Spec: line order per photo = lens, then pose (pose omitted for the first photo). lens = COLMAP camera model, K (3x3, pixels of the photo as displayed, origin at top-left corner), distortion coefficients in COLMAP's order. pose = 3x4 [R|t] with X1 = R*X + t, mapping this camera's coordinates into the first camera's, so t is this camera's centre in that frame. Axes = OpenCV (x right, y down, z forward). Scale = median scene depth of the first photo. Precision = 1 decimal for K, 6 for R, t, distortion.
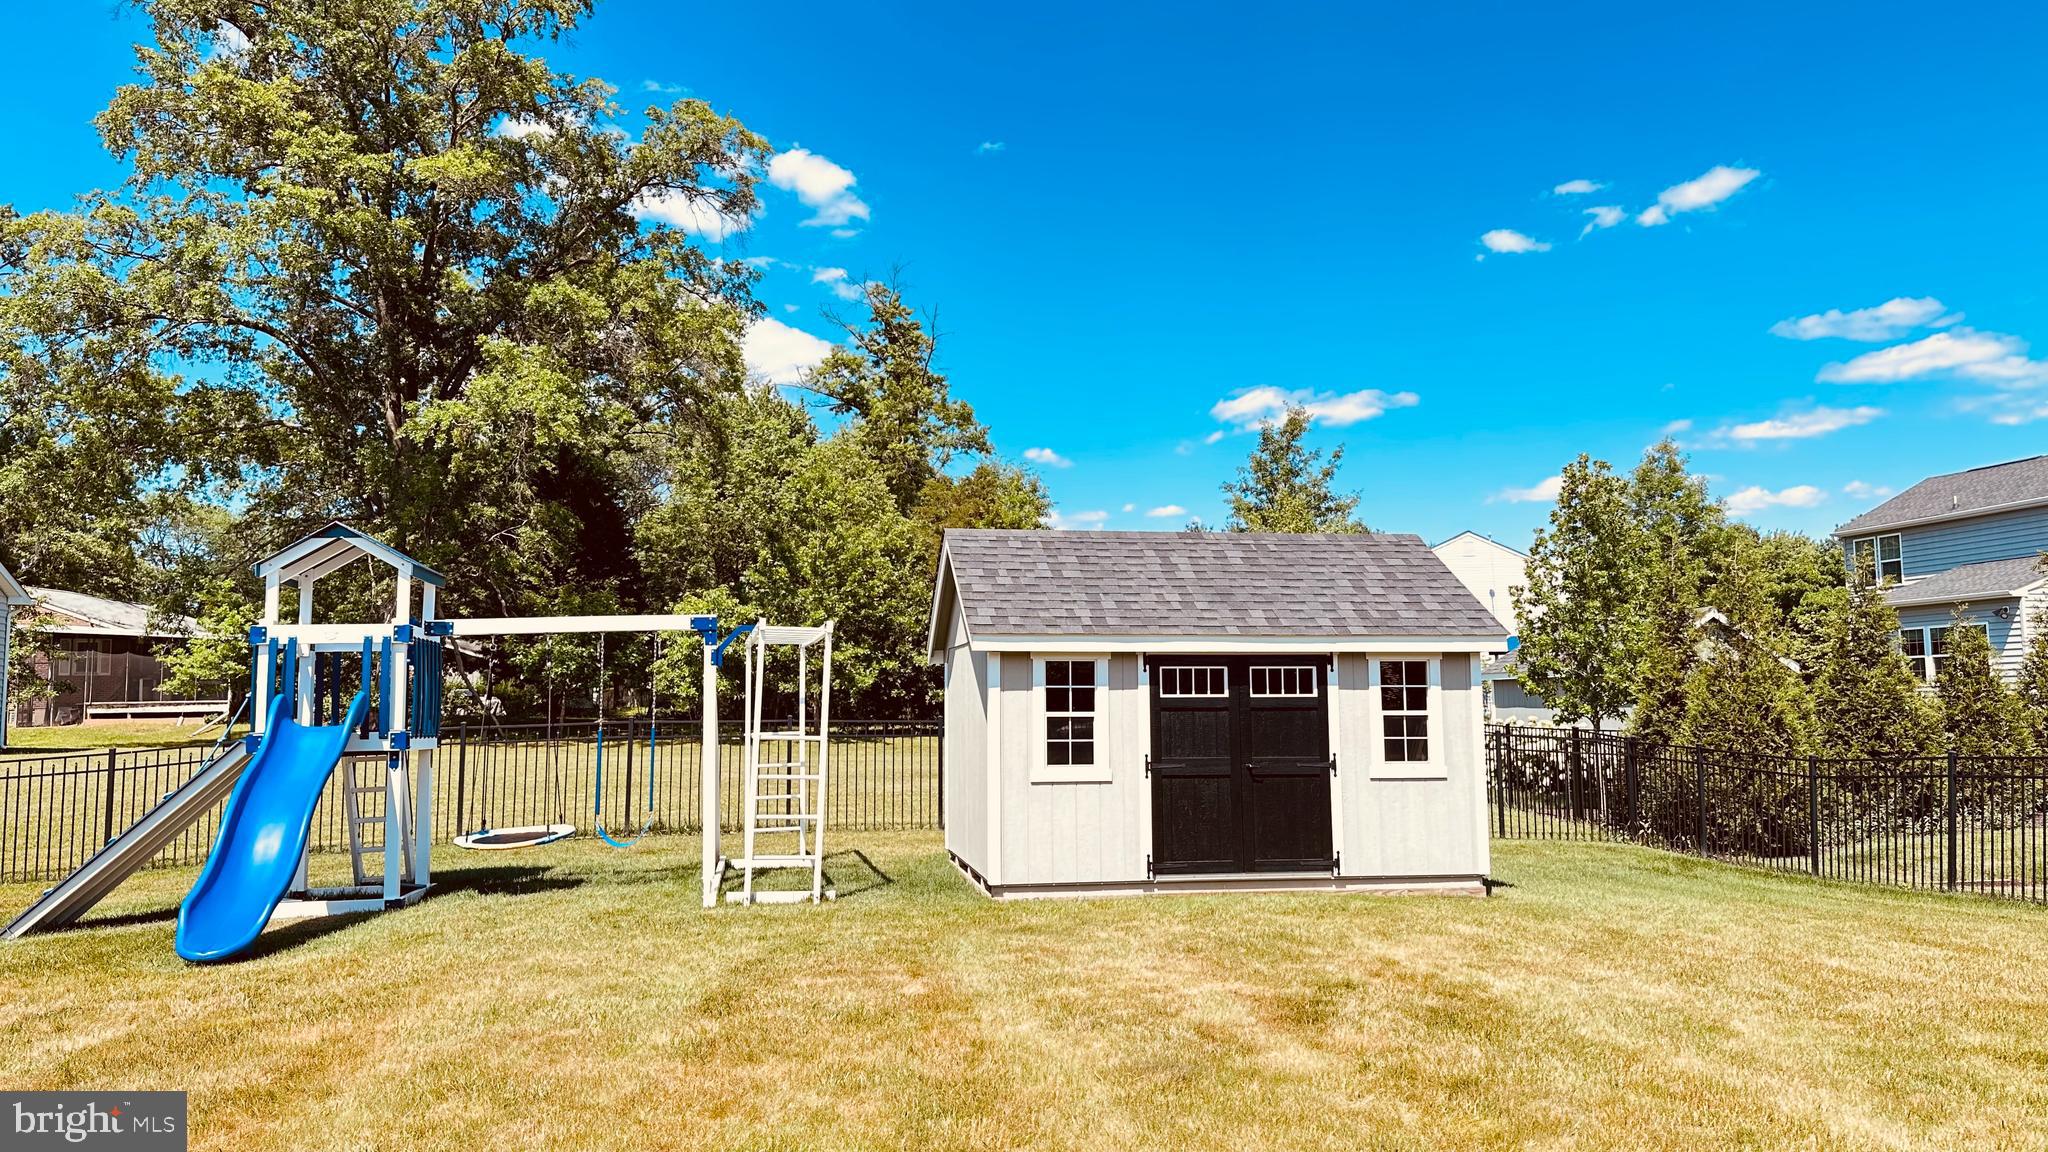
lens RADIAL K [[1421.0, 0, 1016.4], [0, 1421.0, 568.1], [0, 0, 1]] dist [0.112837, -0.145634]
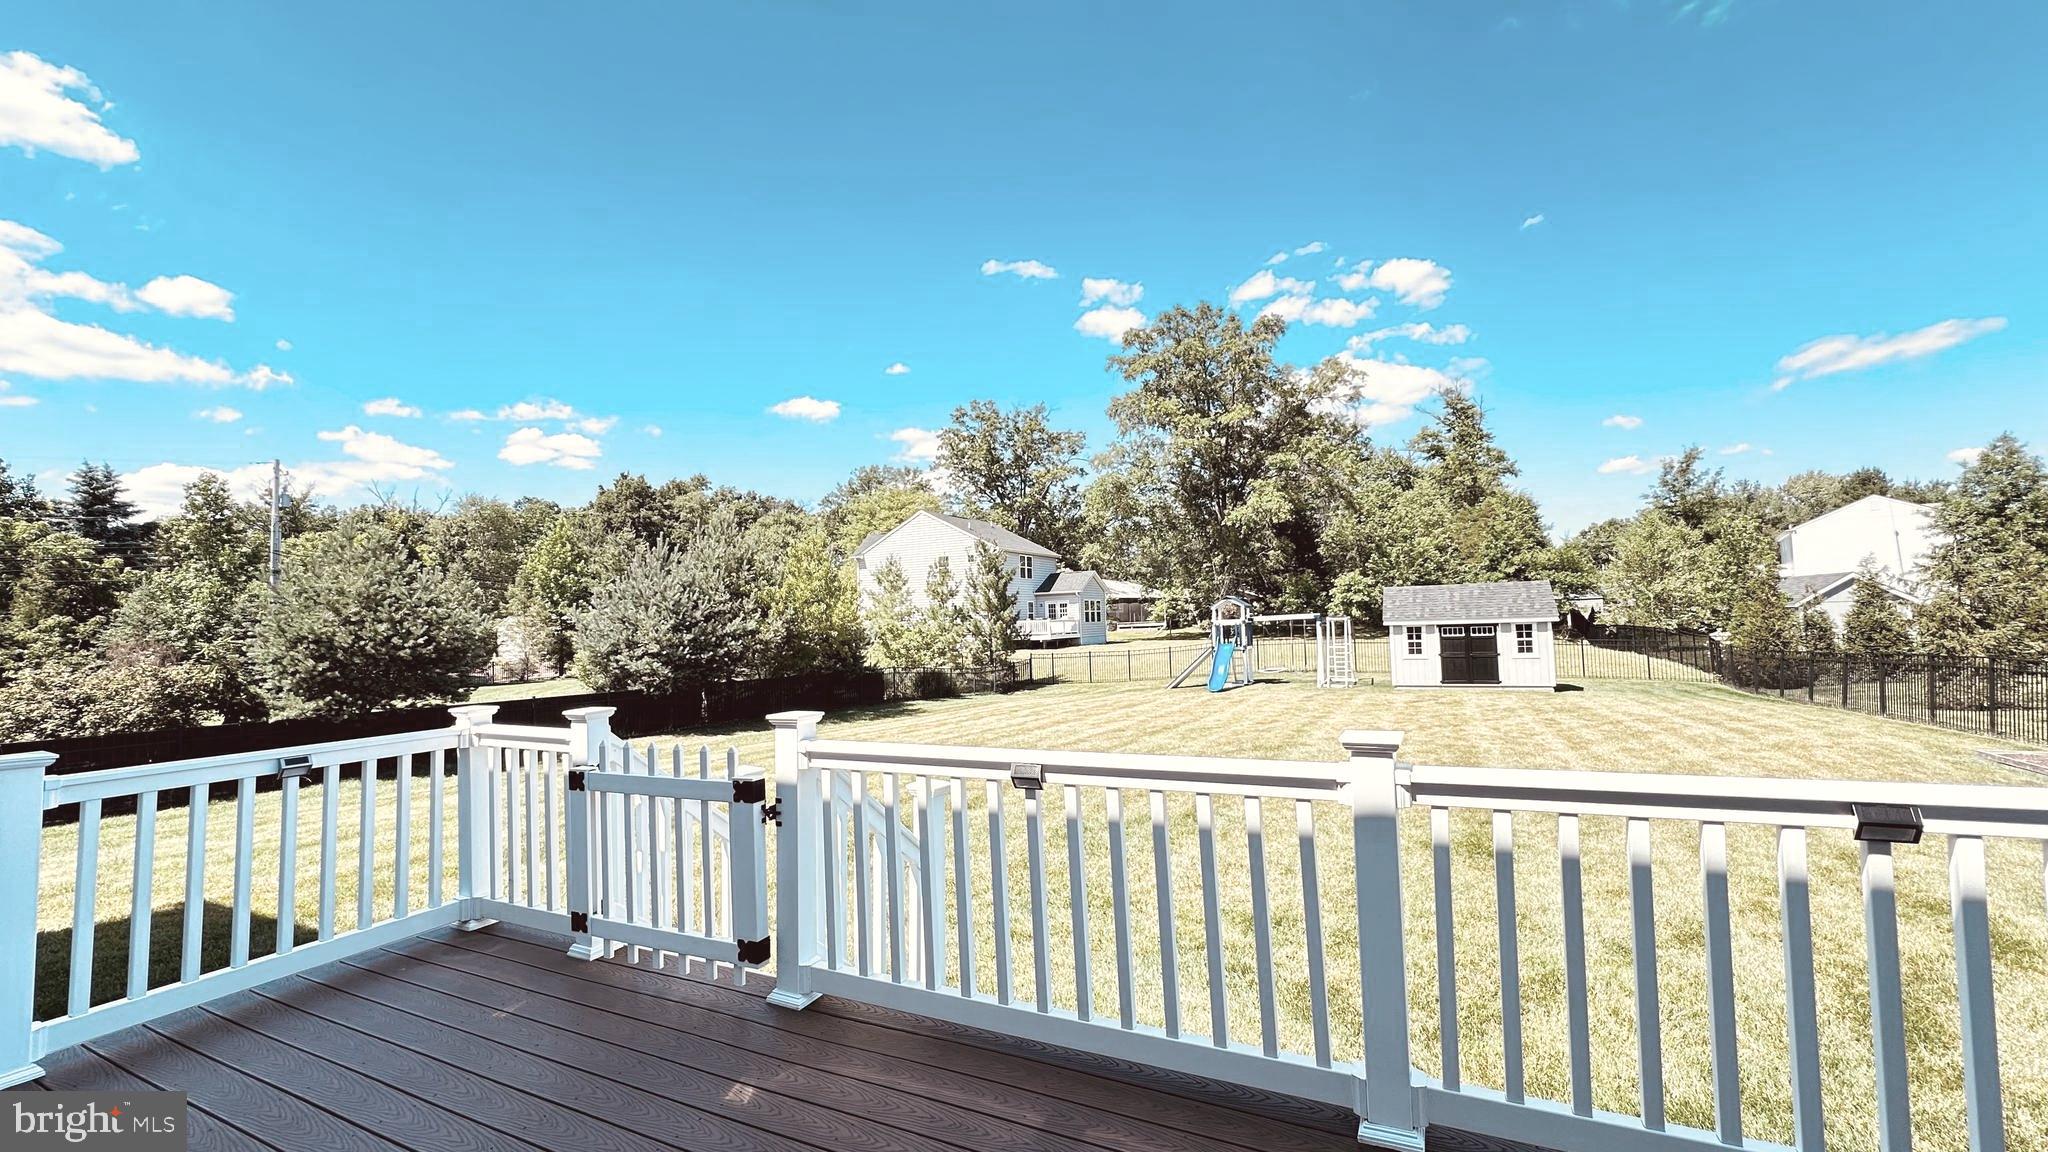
lens RADIAL K [[817.3, 0, 1024.0], [0, 817.3, 576.0], [0, 0, 1]] dist [-0.002944, -0.000238]
pose [[0.806018, -0.050351, -0.589745, 0.427584], [0.083970, 0.996025, 0.029724, -0.191713], [0.585904, -0.073479, 0.807042, -1.167344]]
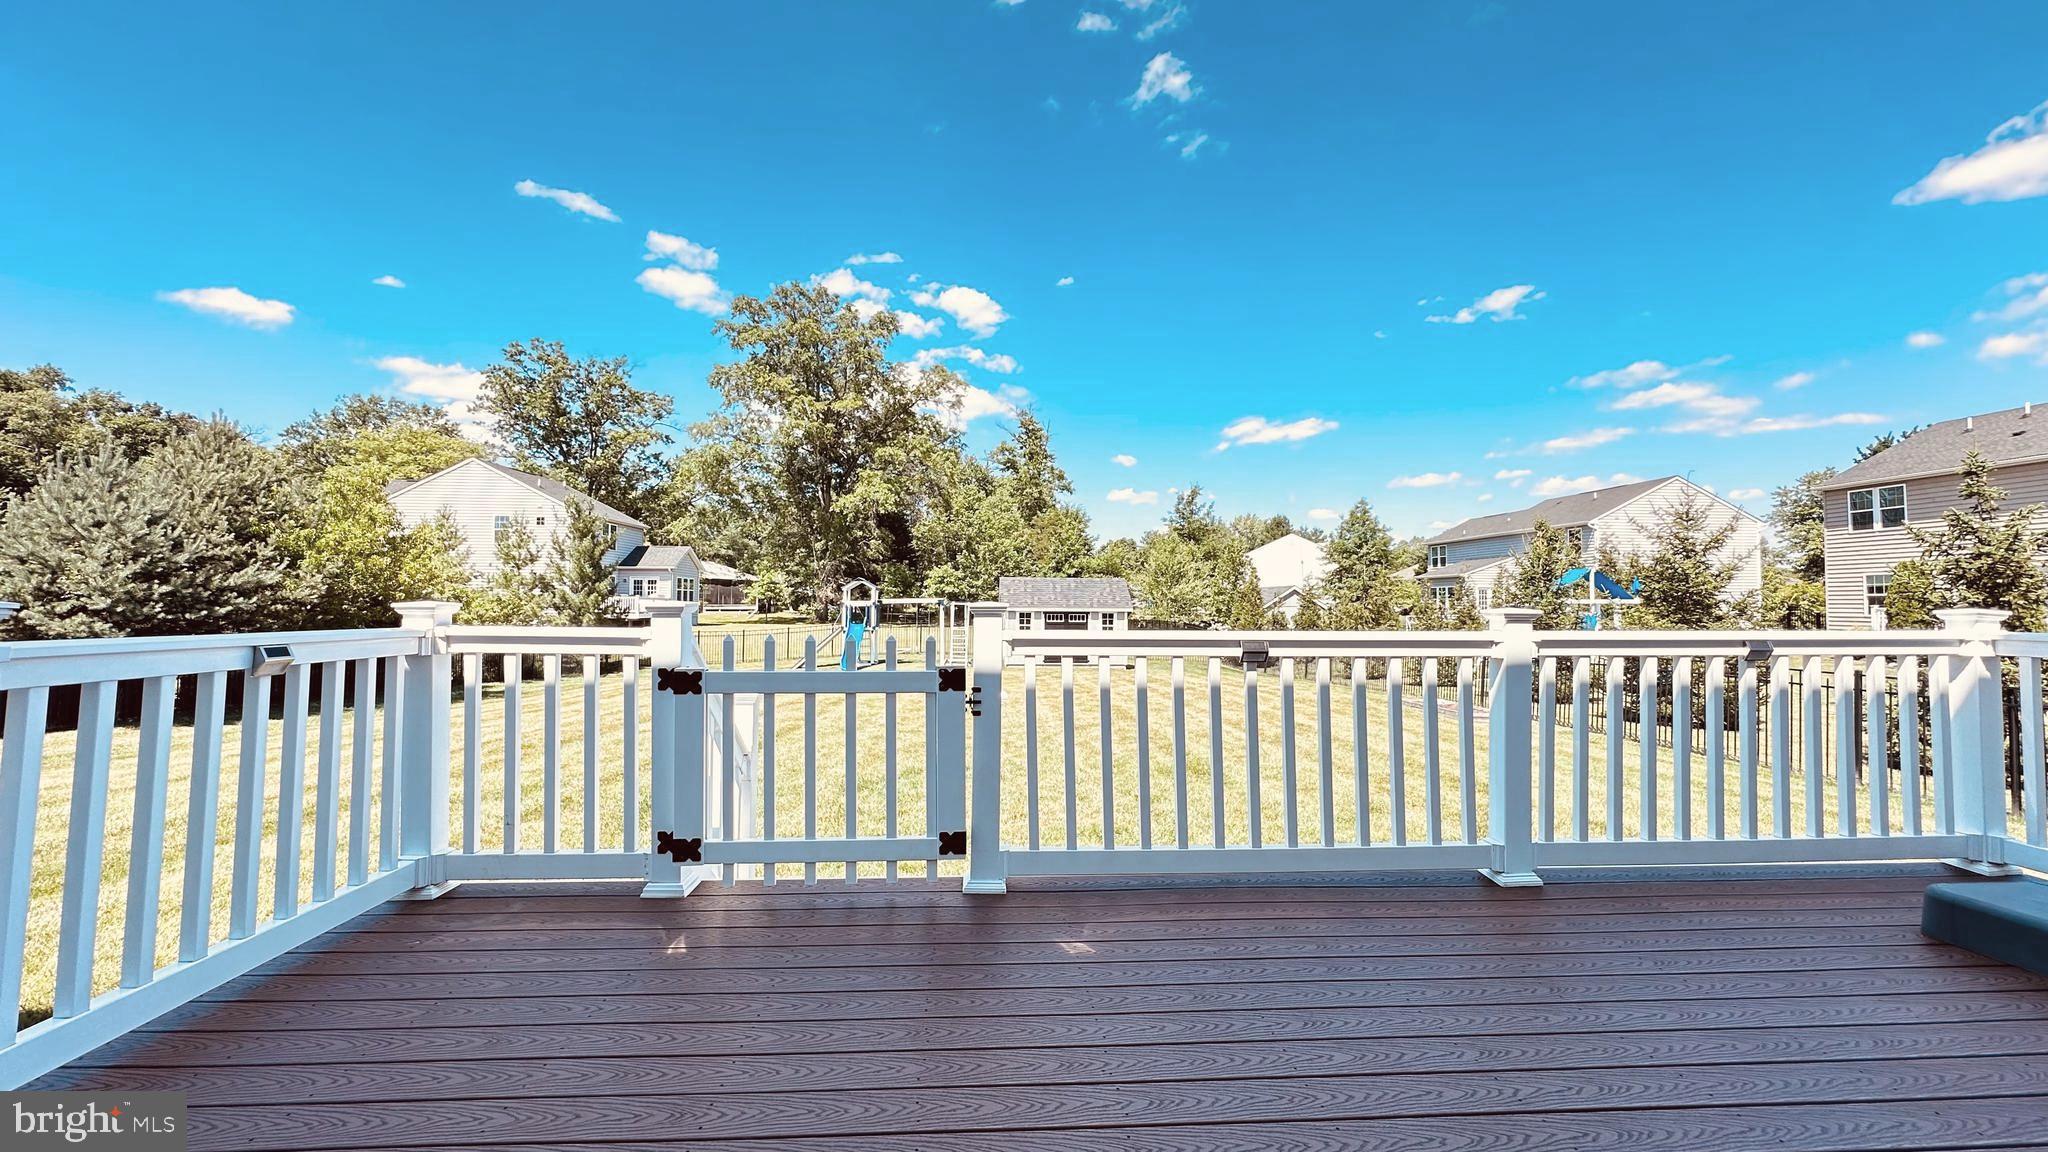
lens RADIAL K [[817.3, 0, 1024.0], [0, 817.3, 576.0], [0, 0, 1]] dist [-0.002944, -0.000238]
pose [[0.993219, 0.010778, -0.115755, 0.278364], [-0.003500, 0.998014, 0.062891, -0.174274], [0.116203, -0.062060, 0.991285, -1.244984]]
